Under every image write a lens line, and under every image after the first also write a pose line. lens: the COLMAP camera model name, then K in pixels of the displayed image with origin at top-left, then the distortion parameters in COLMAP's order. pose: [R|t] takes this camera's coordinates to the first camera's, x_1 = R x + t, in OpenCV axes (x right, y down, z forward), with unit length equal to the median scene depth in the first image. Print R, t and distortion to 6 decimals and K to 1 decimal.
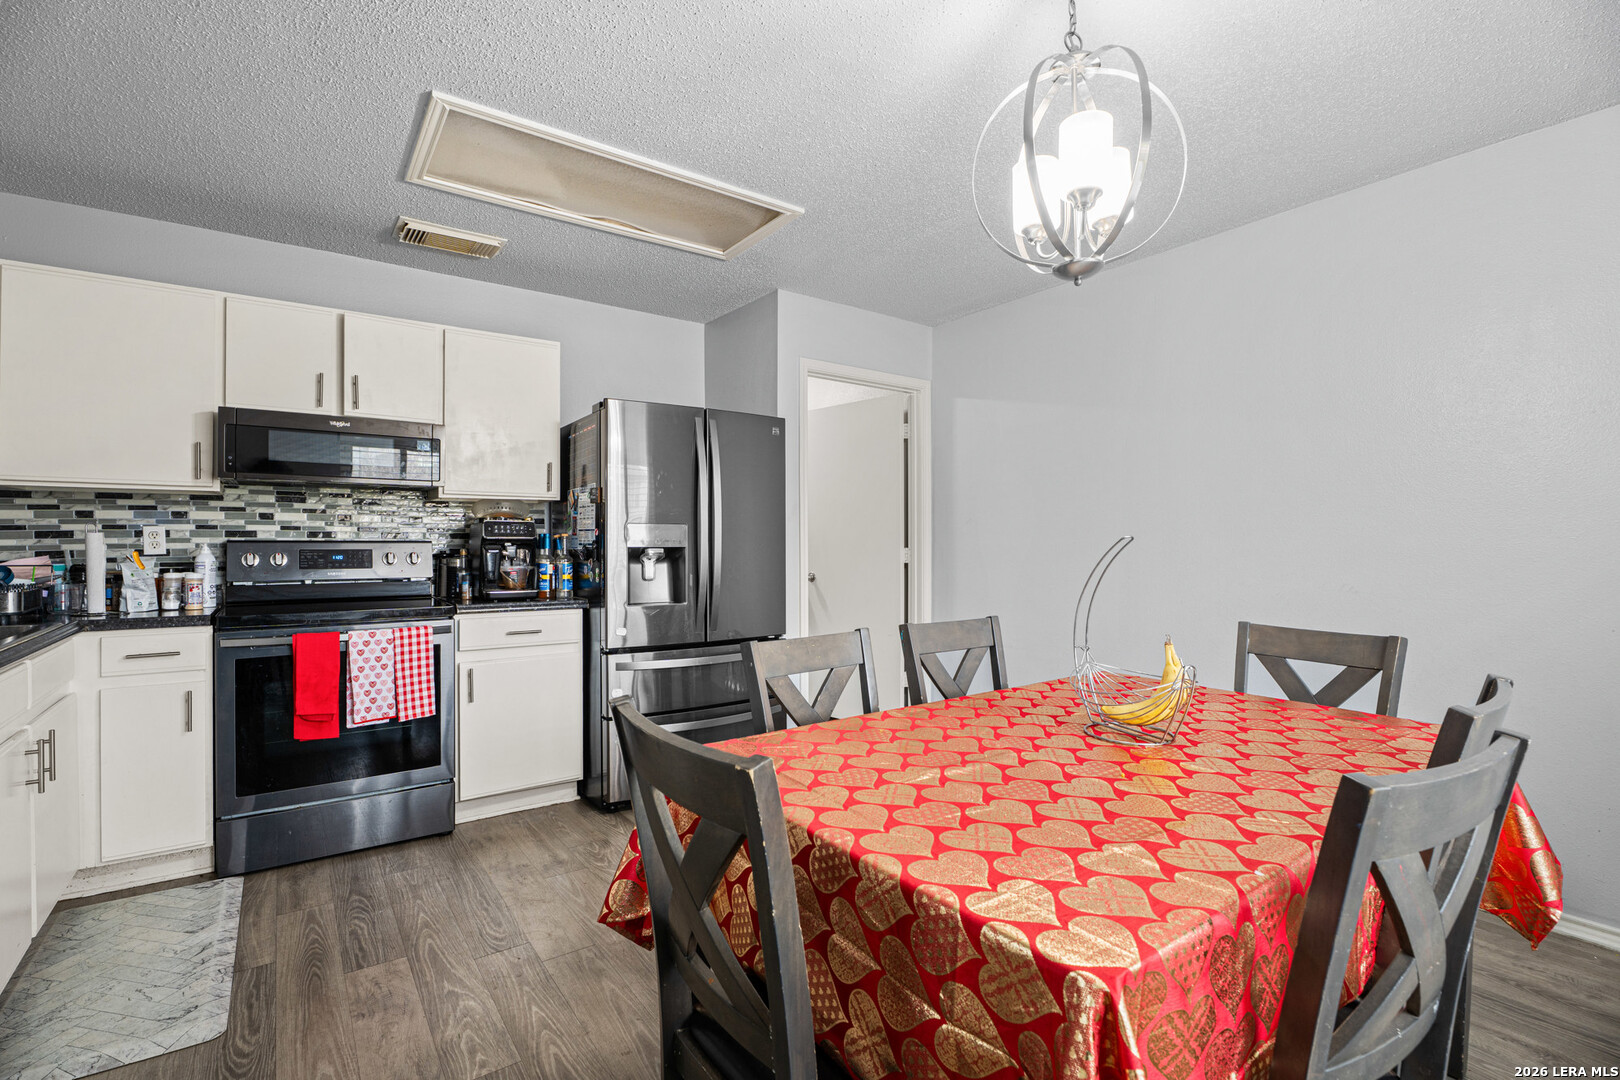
lens RADIAL K [[731.1, 0, 802.7], [0, 731.1, 540.0], [0, 0, 1]] dist [-0.016035, 0.000329]
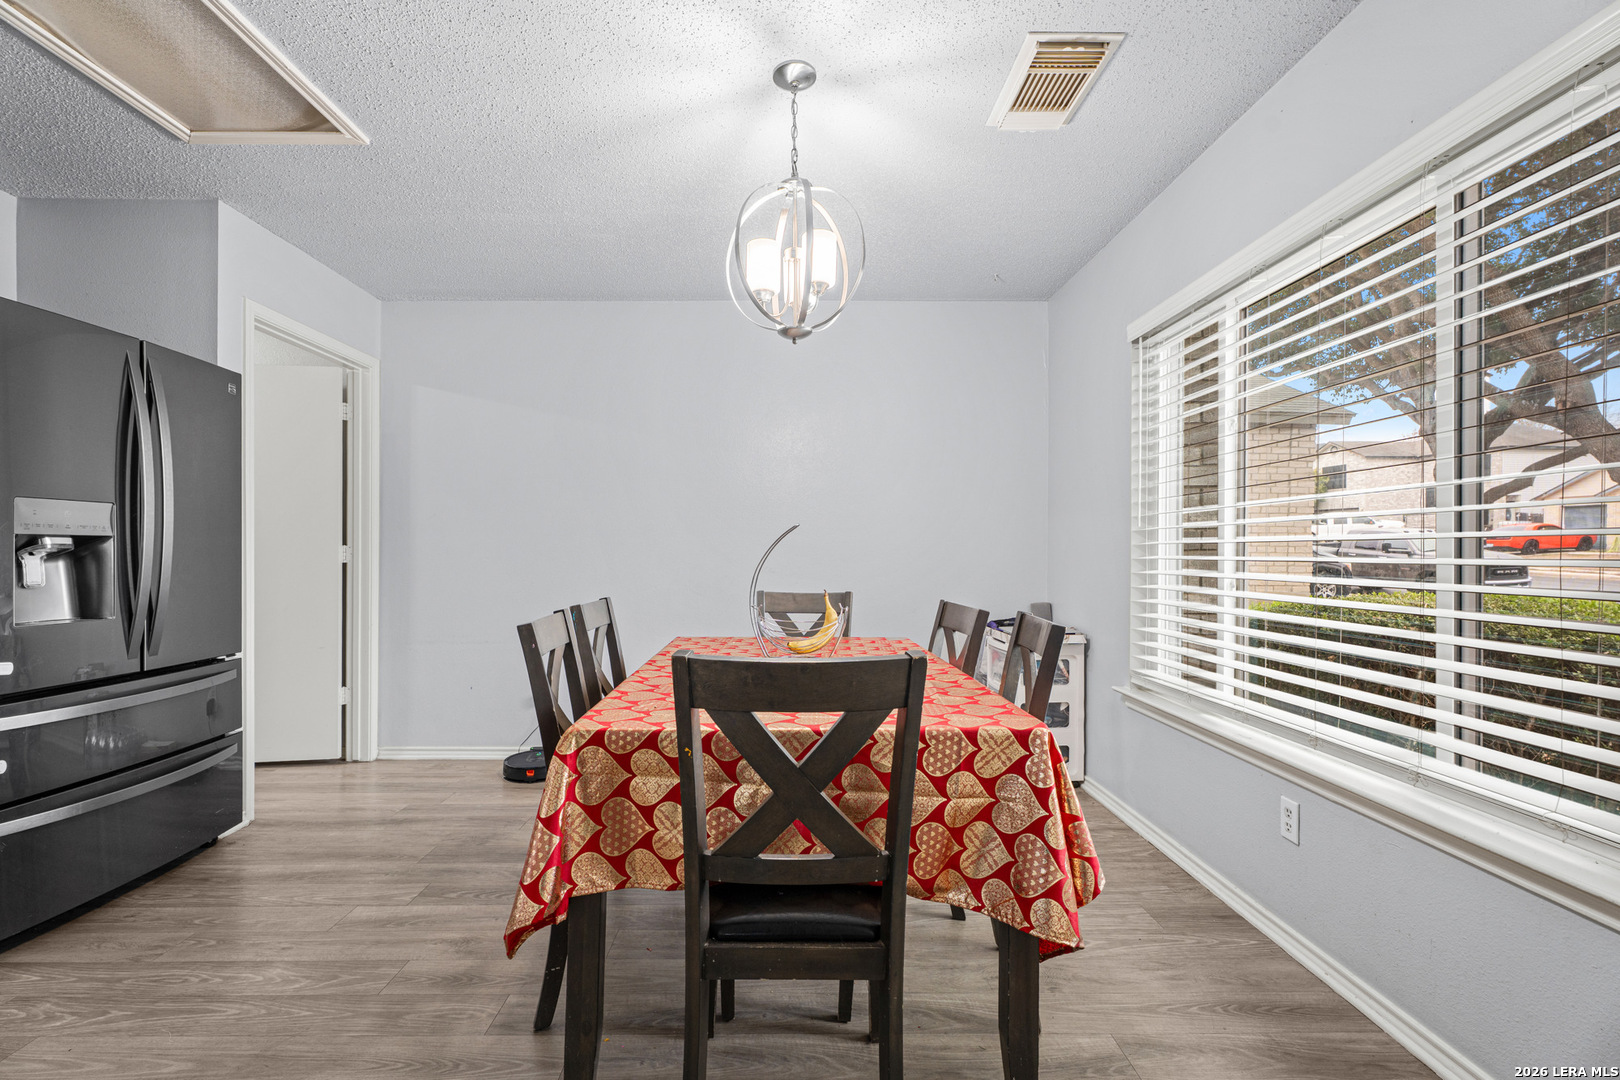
lens RADIAL K [[740.7, 0, 771.7], [0, 740.7, 574.2], [0, 0, 1]] dist [-0.001365, -0.000113]
pose [[0.588649, -0.024450, 0.808019, -0.351728], [0.001234, 0.999569, 0.029346, 0.024980], [-0.808388, -0.016277, 0.588425, 0.086964]]
